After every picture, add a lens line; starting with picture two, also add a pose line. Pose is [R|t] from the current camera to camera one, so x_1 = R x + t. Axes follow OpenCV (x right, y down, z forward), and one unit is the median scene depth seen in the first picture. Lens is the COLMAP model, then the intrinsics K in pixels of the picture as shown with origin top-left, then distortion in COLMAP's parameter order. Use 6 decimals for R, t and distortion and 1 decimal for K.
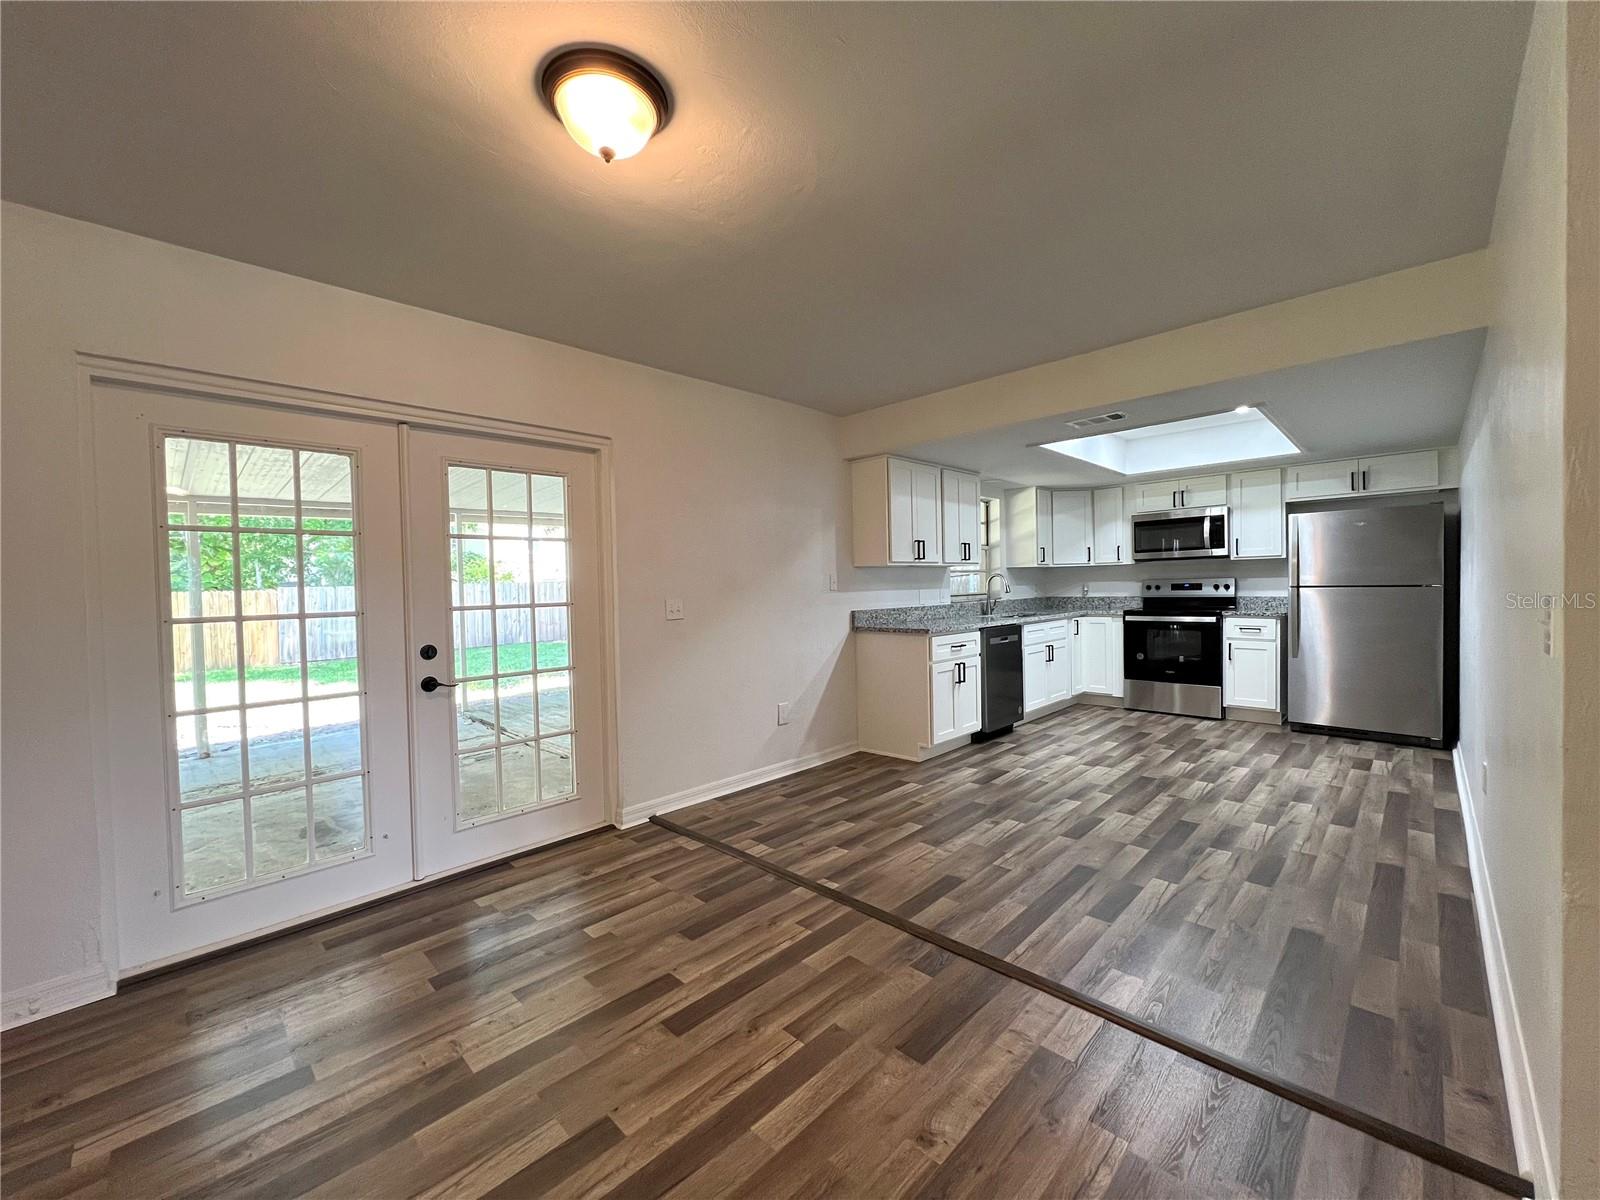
lens RADIAL K [[638.3, 0, 798.2], [0, 638.3, 598.7], [0, 0, 1]] dist [-0.009046, 0.000524]
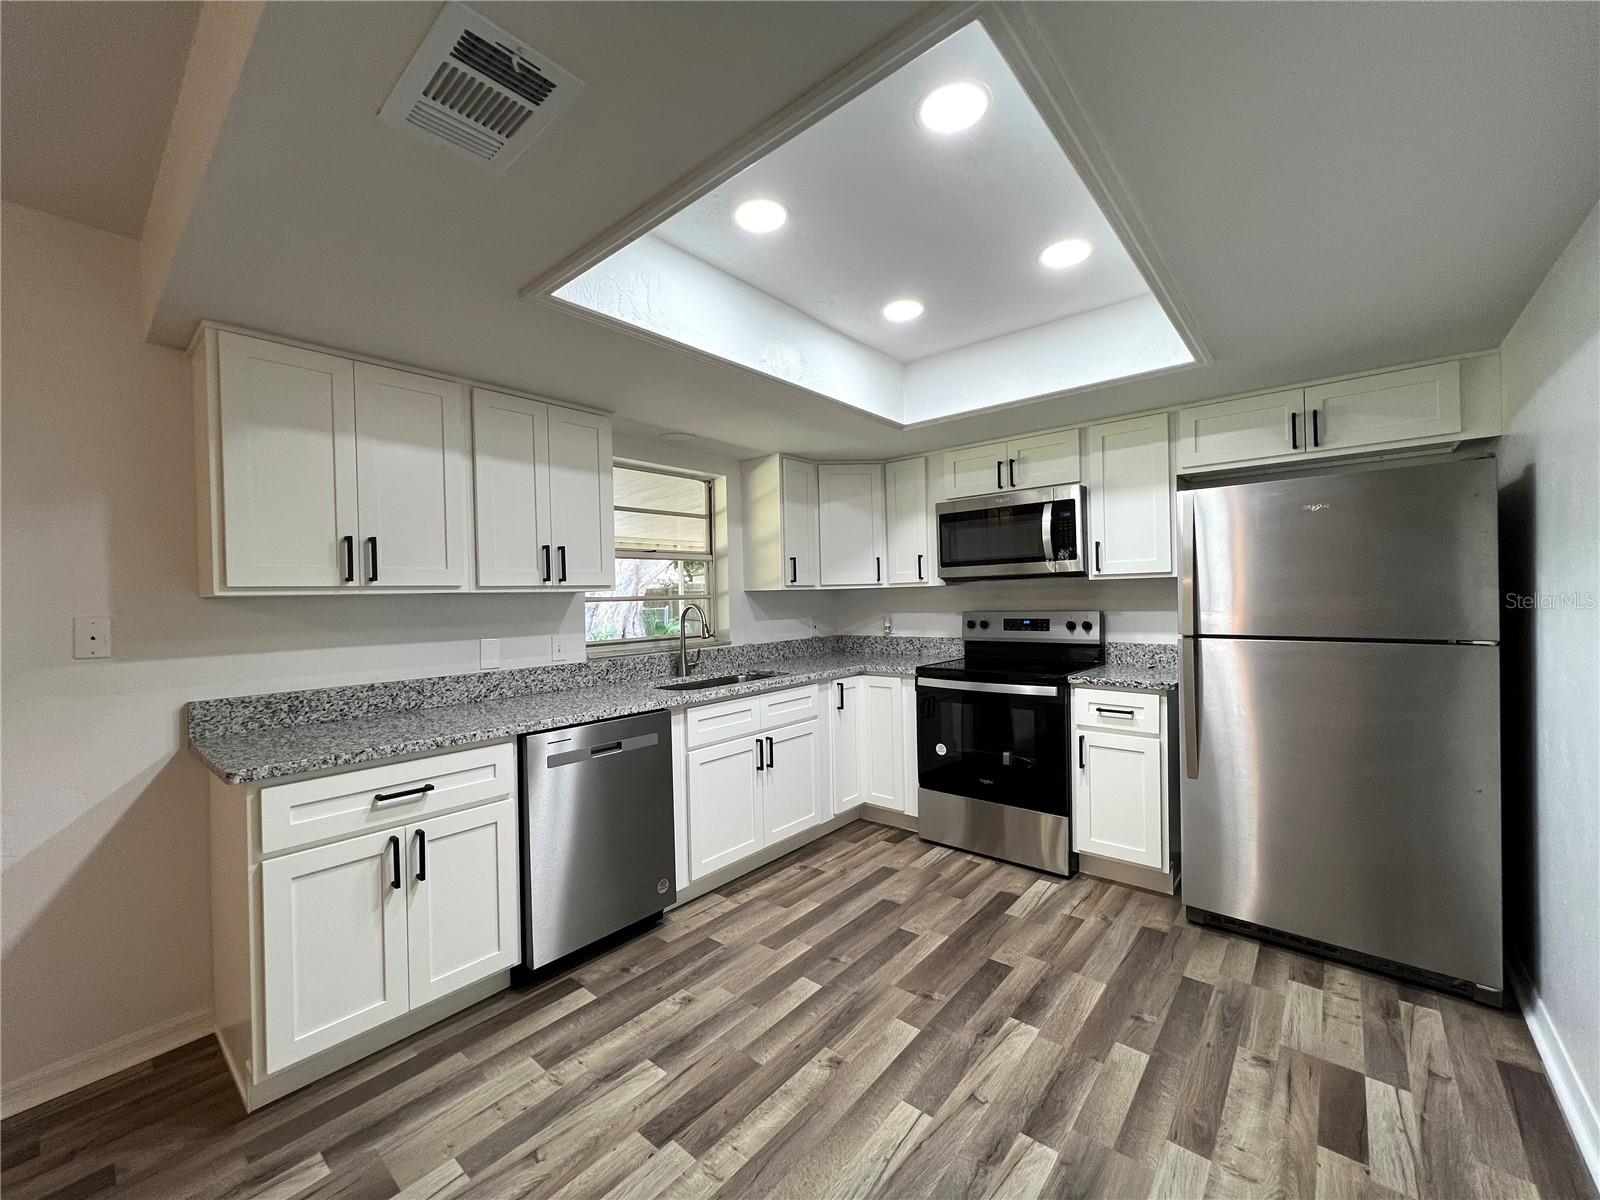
lens RADIAL K [[638.3, 0, 801.0], [0, 638.3, 601.0], [0, 0, 1]] dist [-0.009046, 0.000524]
pose [[0.996711, -0.001470, 0.081022, 0.396389], [0.002915, 0.999839, -0.017729, -0.034248], [-0.080983, 0.017906, 0.996555, 0.477733]]
